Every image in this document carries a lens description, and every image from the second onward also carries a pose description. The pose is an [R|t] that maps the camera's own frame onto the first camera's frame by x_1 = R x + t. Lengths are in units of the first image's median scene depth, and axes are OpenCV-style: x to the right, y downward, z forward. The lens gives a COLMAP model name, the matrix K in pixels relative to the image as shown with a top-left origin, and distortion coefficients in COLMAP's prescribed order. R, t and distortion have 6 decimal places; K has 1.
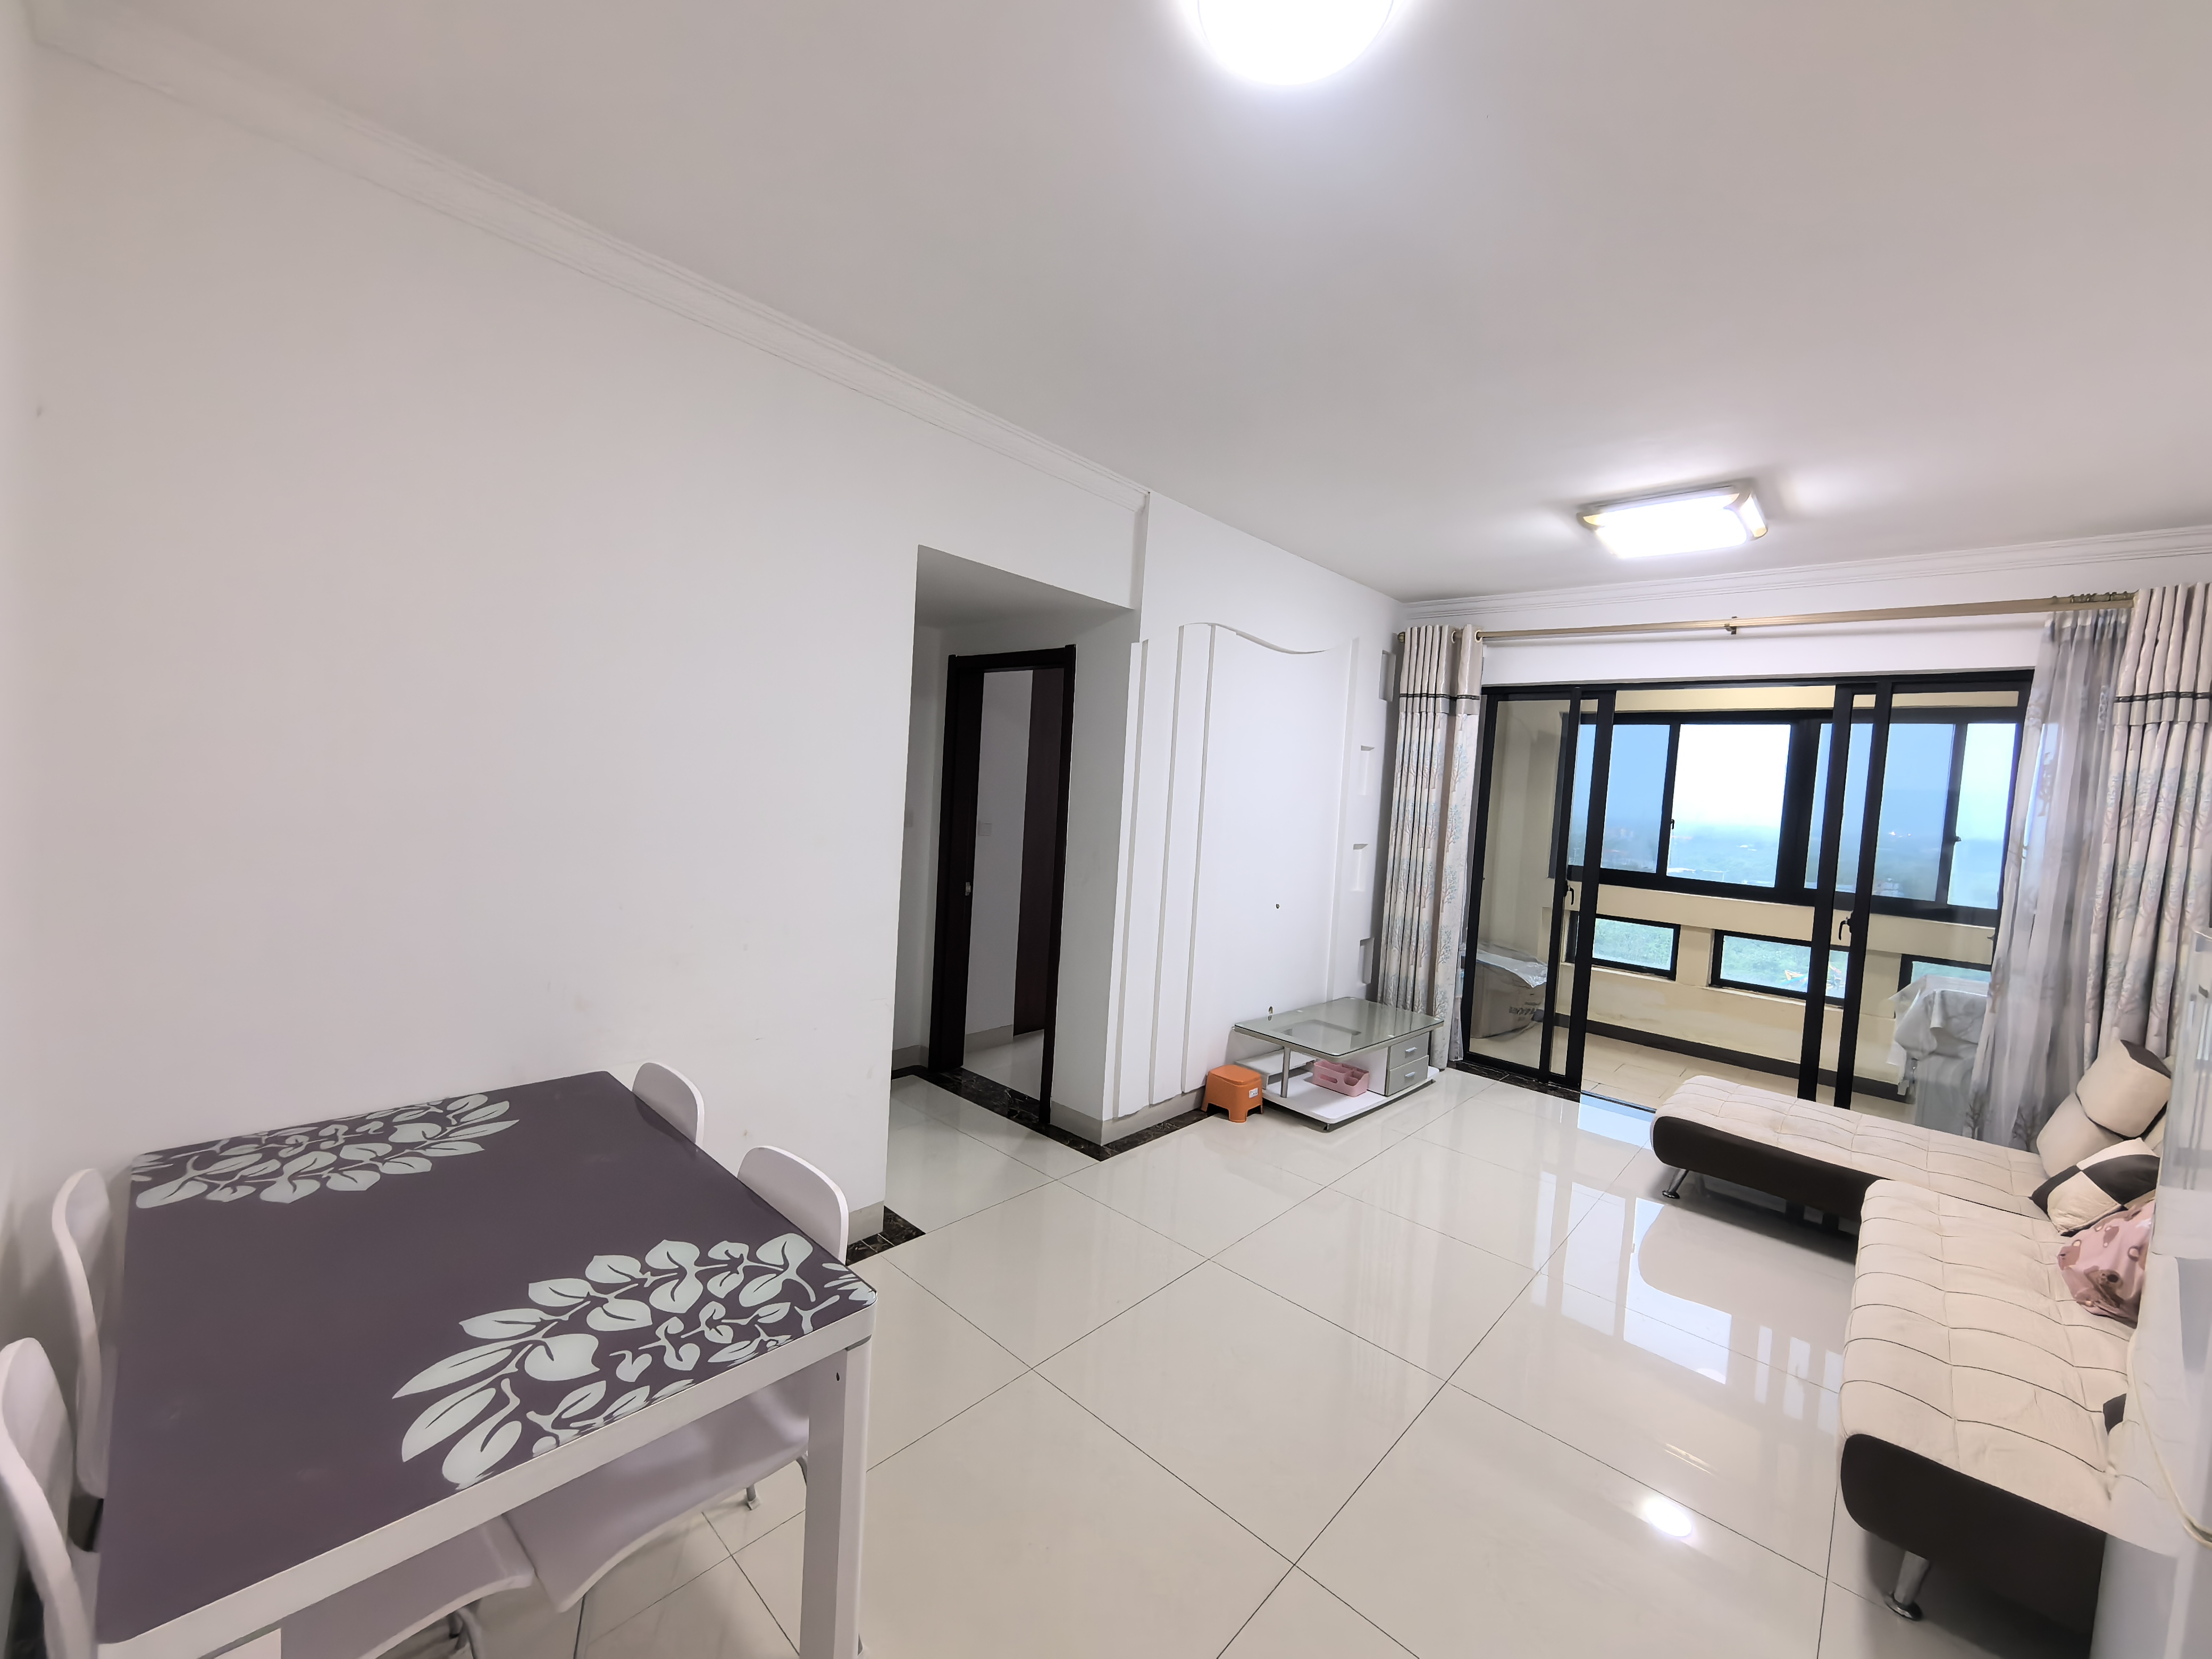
lens RADIAL K [[861.1, 0, 1121.7], [0, 861.1, 829.7], [0, 0, 1]] dist [0.011353, -0.001987]
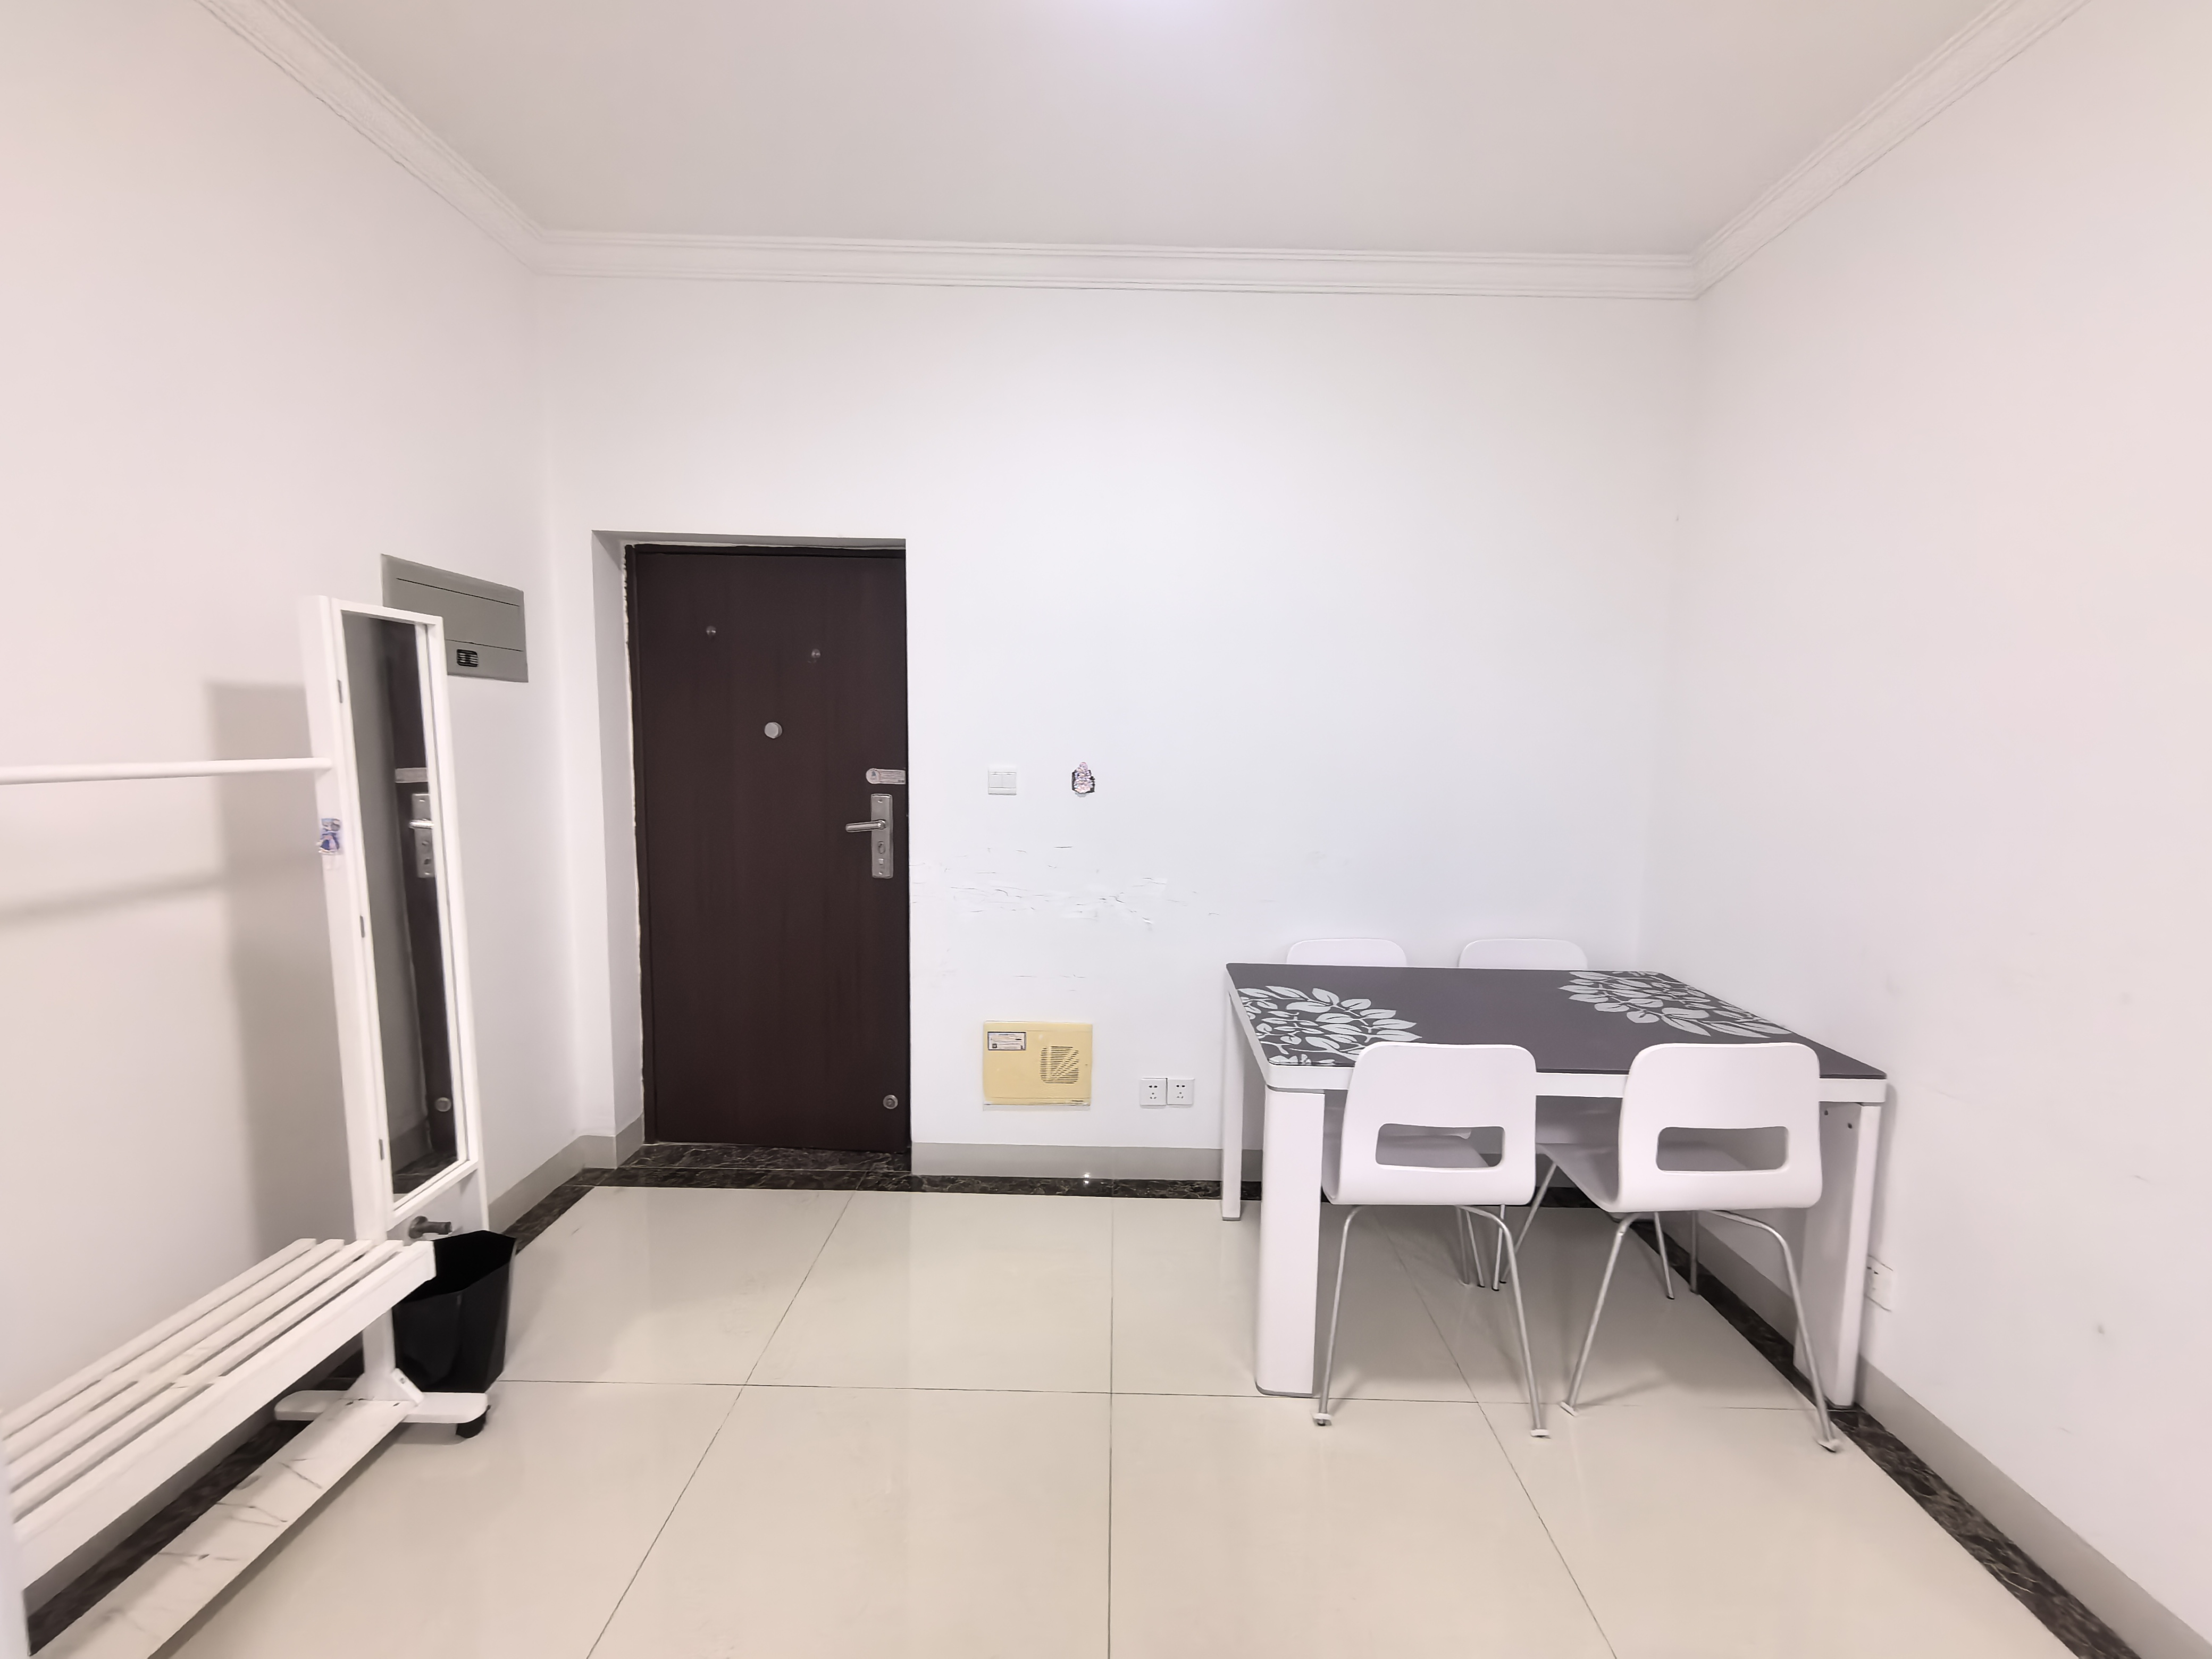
lens RADIAL K [[861.1, 0, 1111.9], [0, 861.1, 826.9], [0, 0, 1]] dist [0.011353, -0.001987]
pose [[-0.742058, -0.004693, -0.670319, 0.862064], [-0.098577, 0.989868, 0.102198, 0.059421], [0.663047, 0.141915, -0.735002, 1.862887]]
